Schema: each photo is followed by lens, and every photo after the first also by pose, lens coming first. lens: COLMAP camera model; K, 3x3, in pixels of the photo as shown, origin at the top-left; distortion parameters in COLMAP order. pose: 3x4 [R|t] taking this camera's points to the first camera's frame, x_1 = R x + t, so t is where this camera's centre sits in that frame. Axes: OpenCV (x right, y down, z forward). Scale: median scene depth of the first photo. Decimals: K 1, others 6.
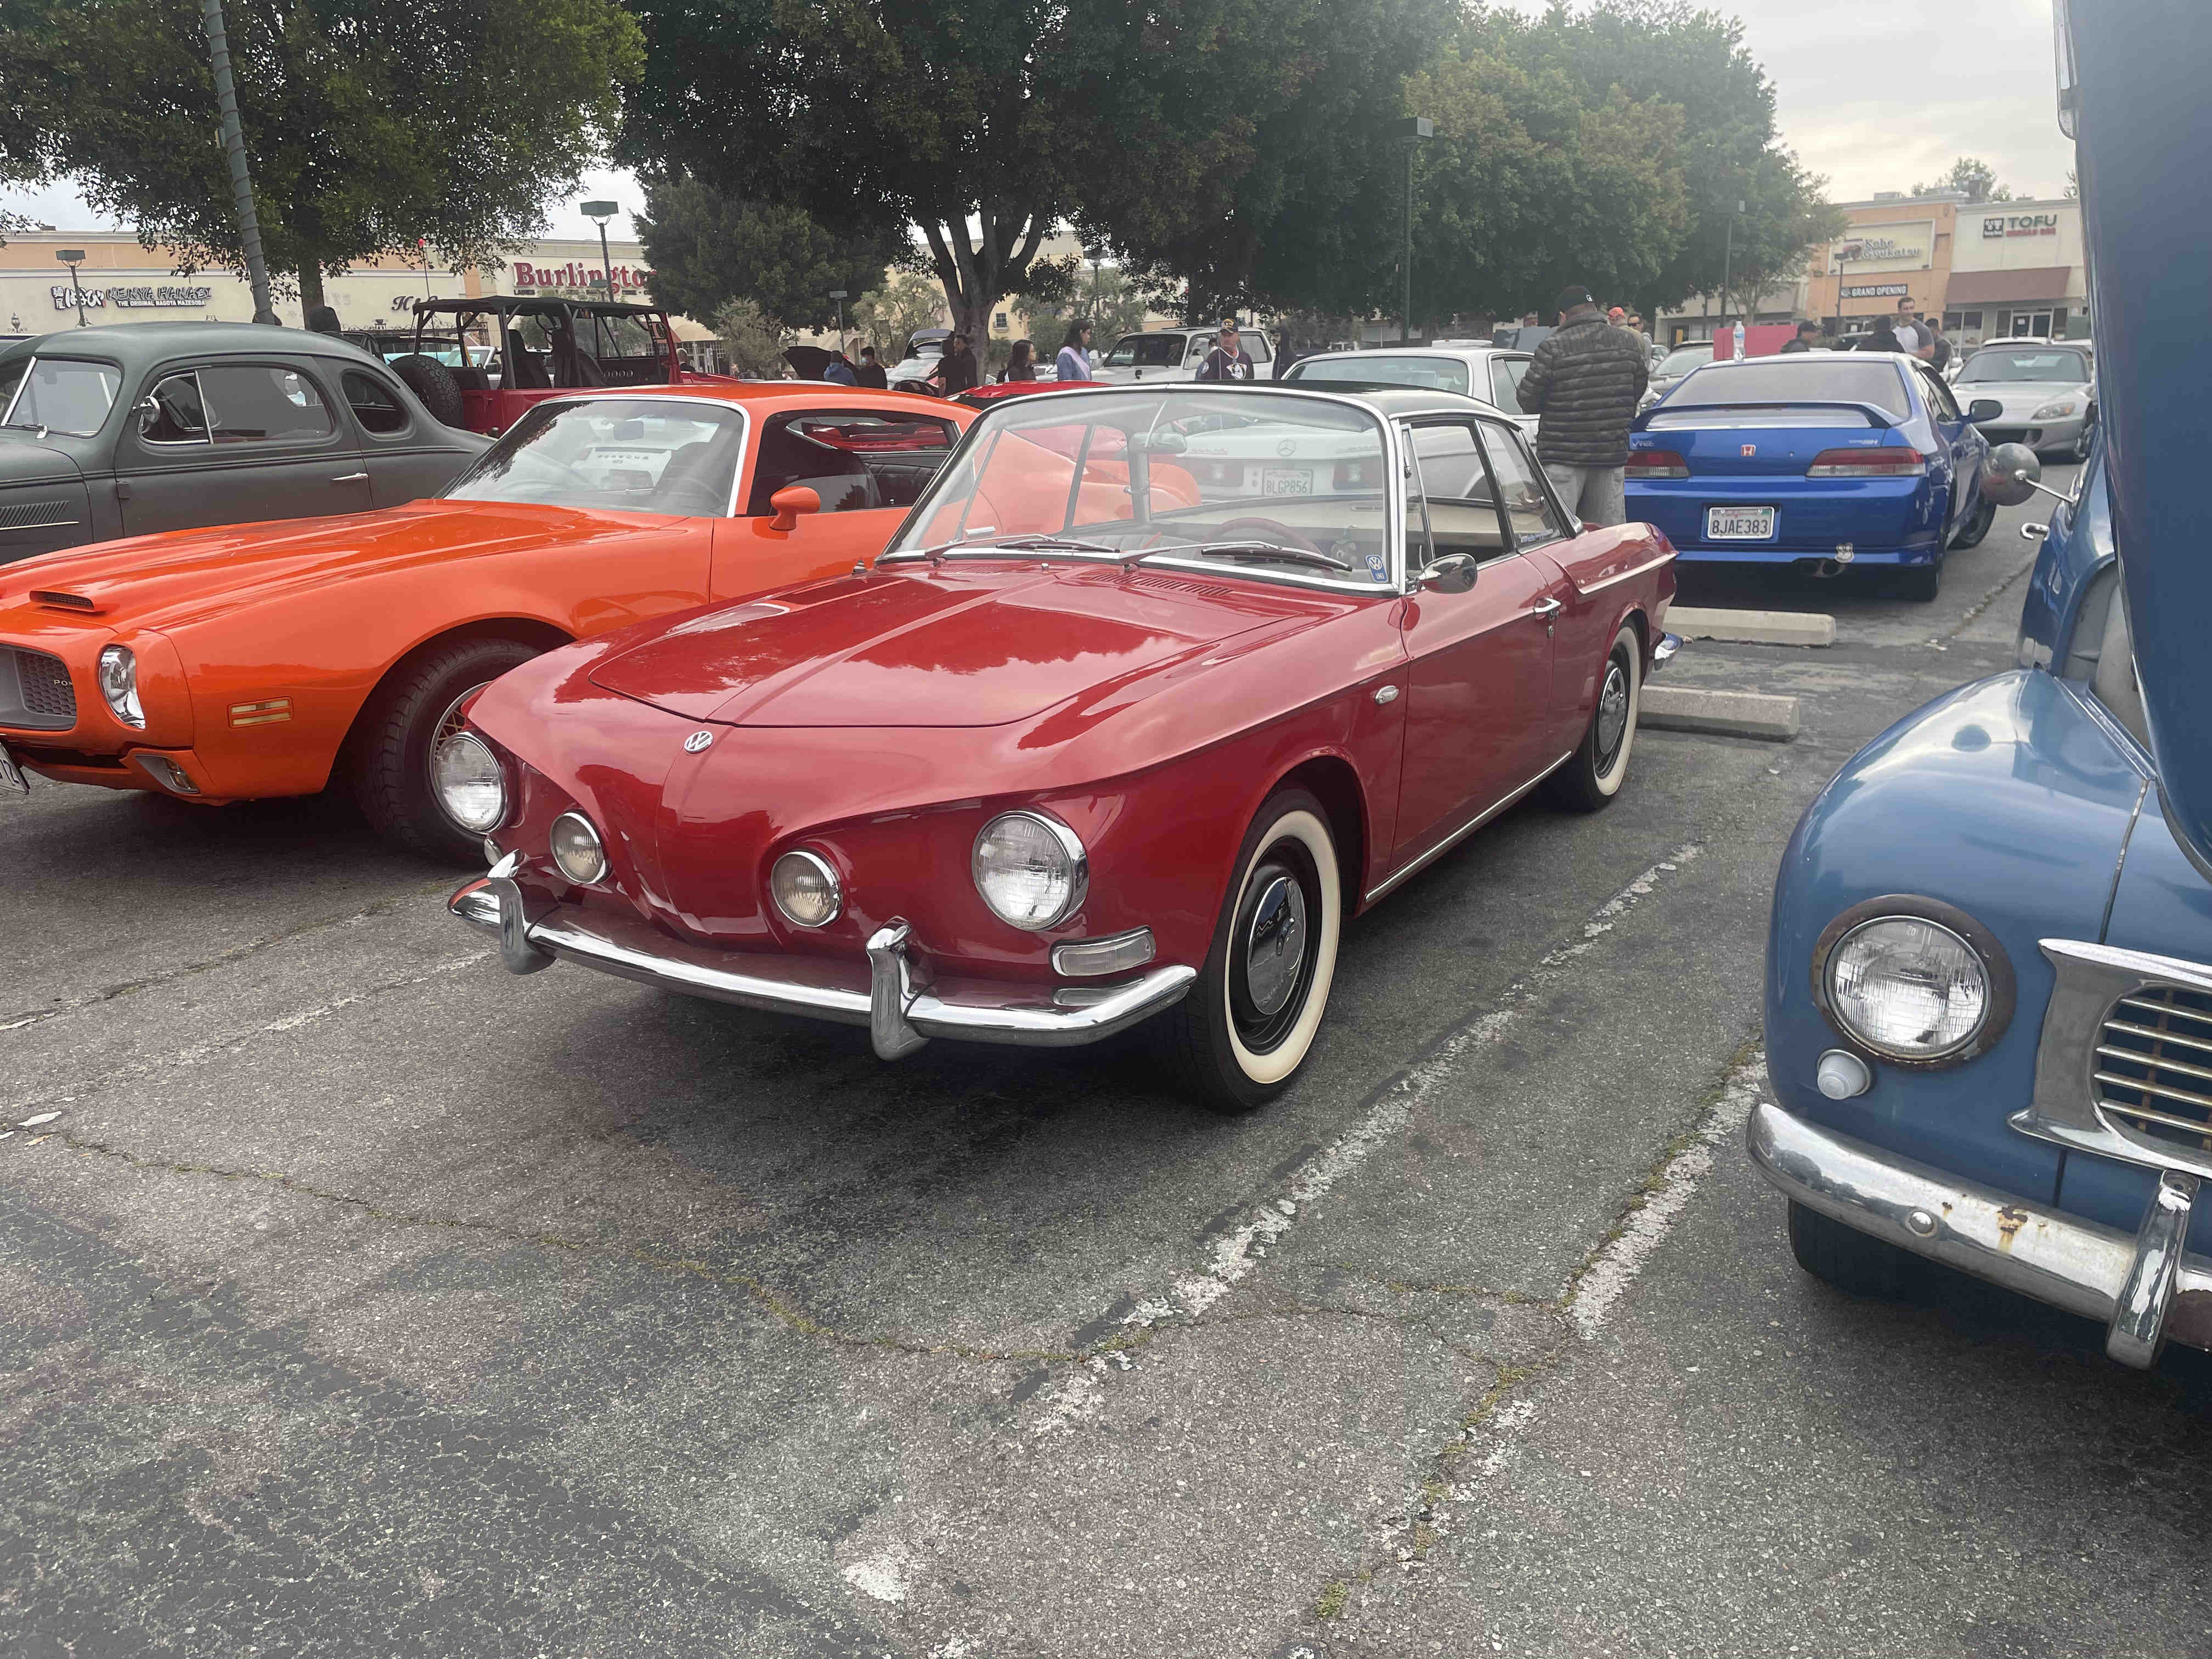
lens RADIAL K [[1687.3, 0, 1097.9], [0, 1687.3, 830.1], [0, 0, 1]] dist [0.058446, -0.060862]
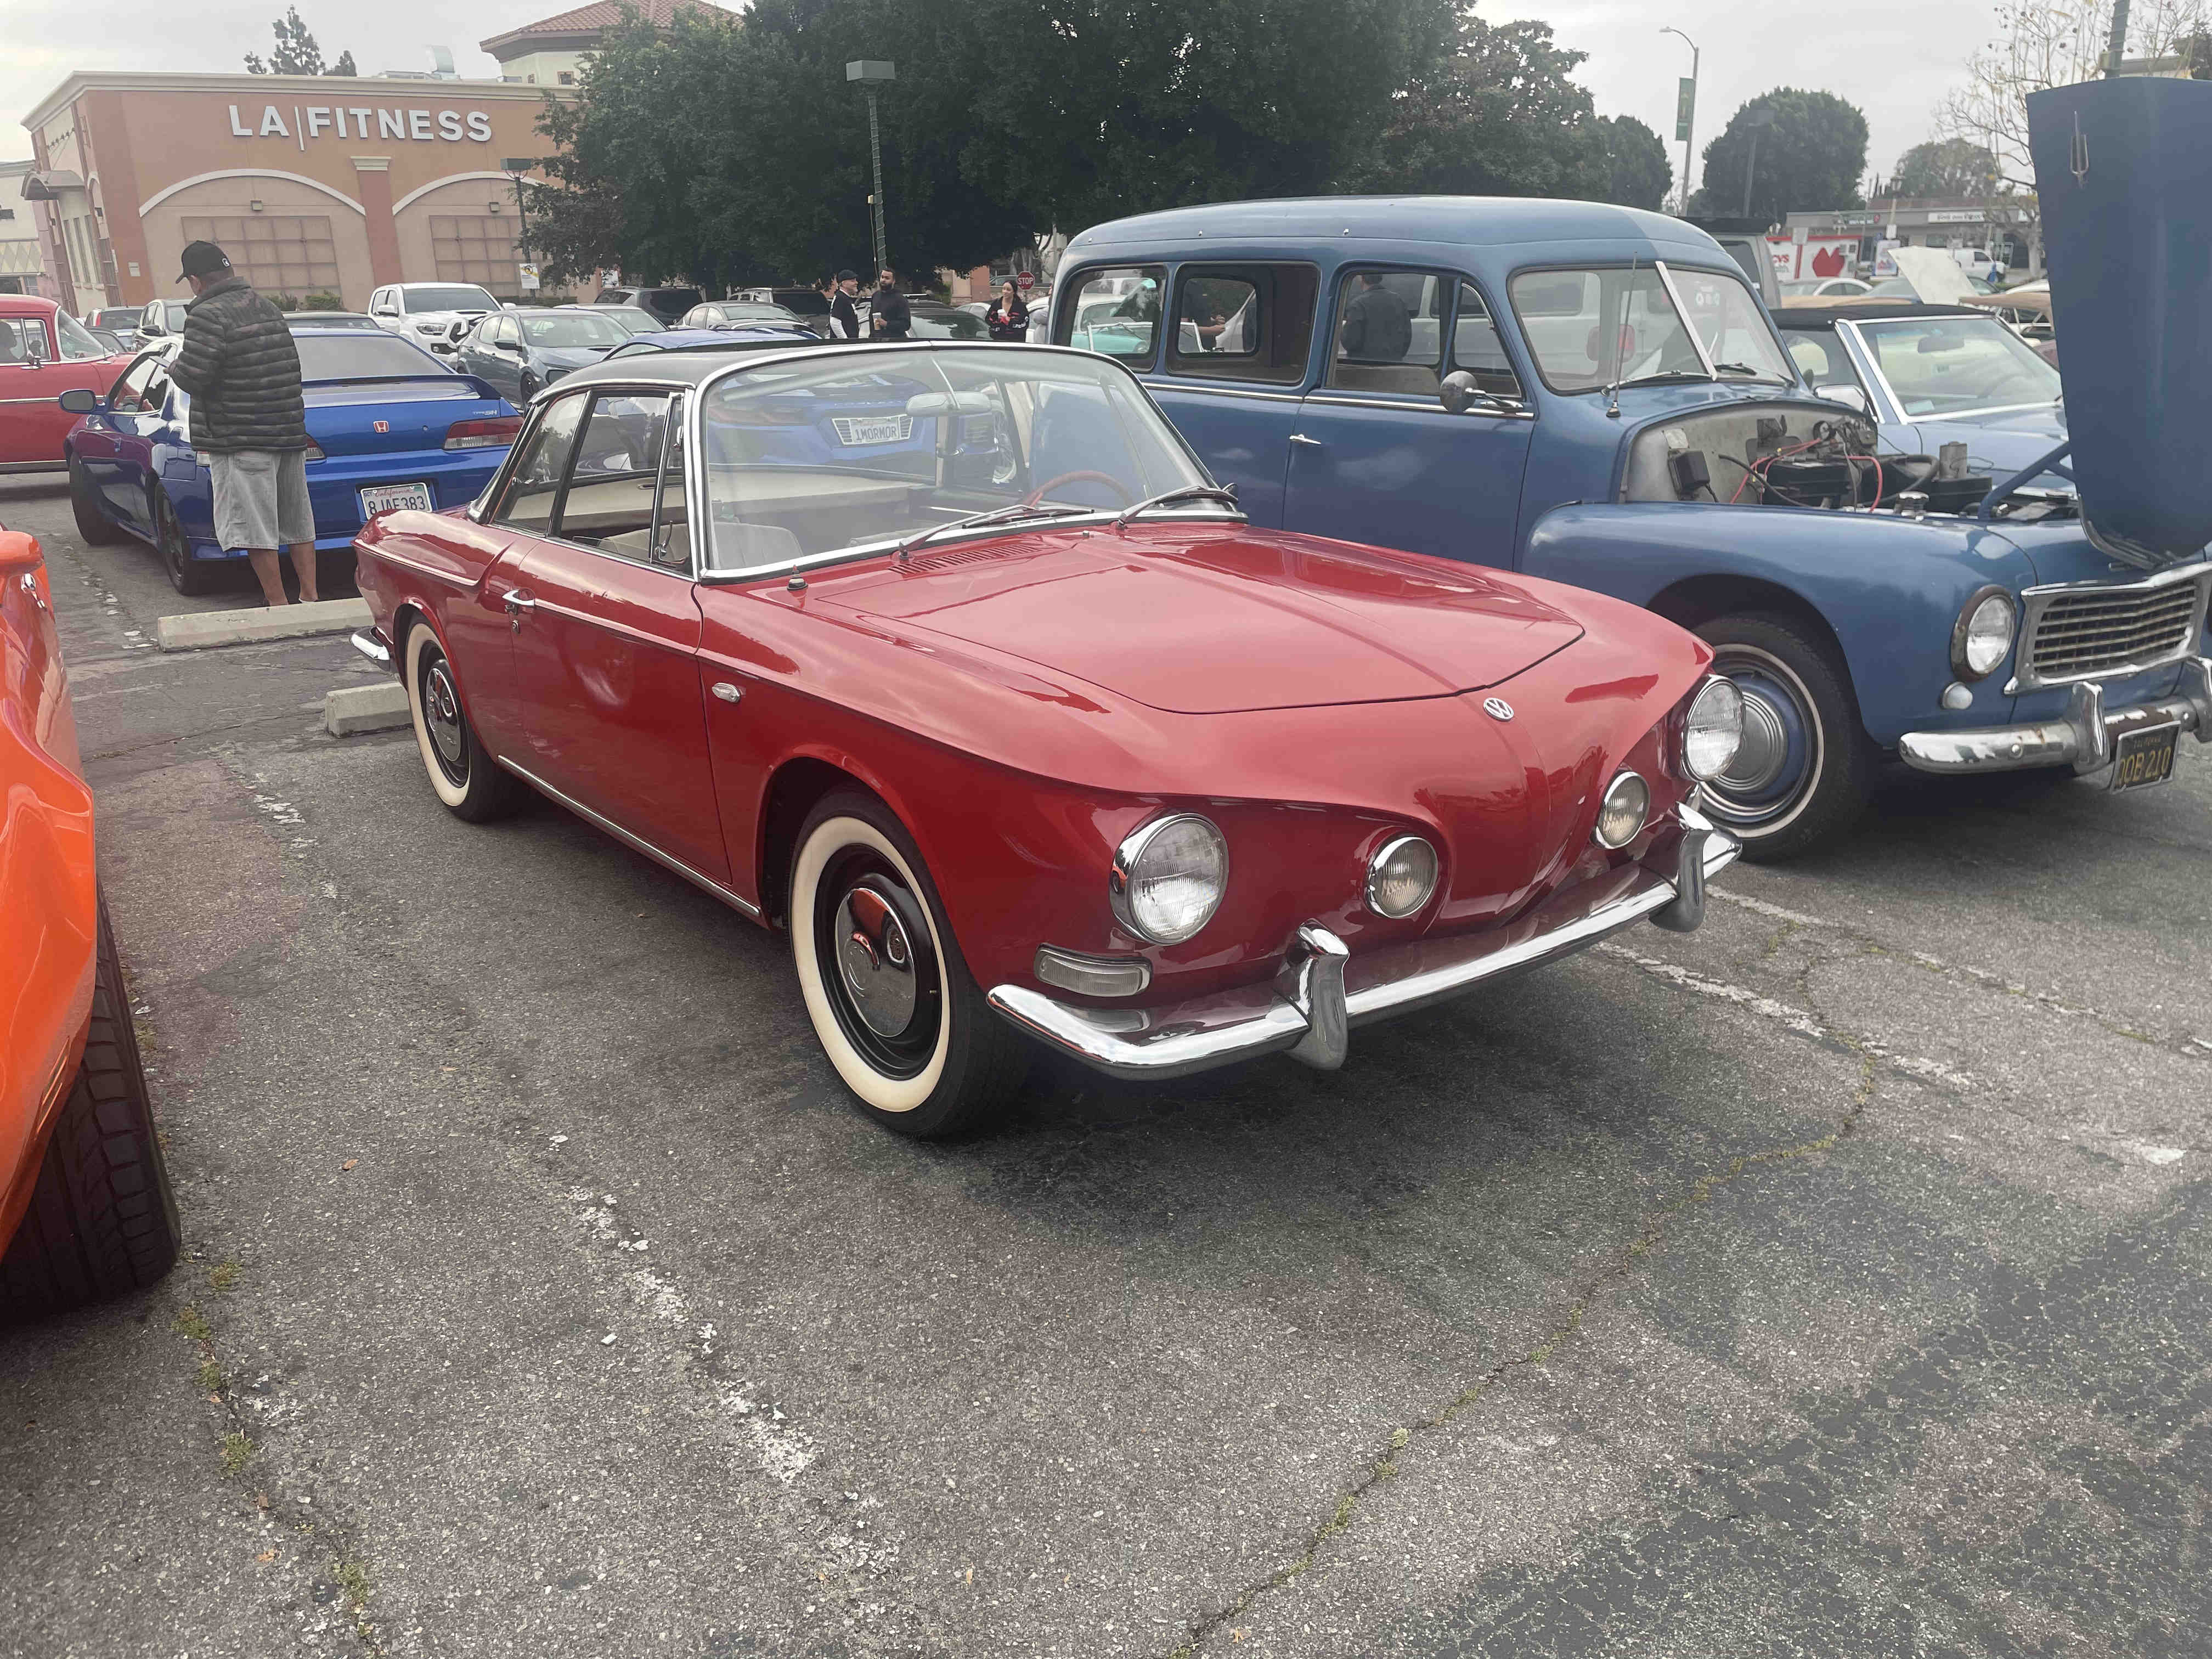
lens RADIAL K [[1687.3, 0, 1097.9], [0, 1687.3, 830.1], [0, 0, 1]] dist [0.058446, -0.060862]
pose [[0.360787, -0.267158, 0.893566, -0.961939], [0.261560, 0.948629, 0.178013, -0.175601], [-0.895220, 0.169496, 0.412131, 0.677461]]
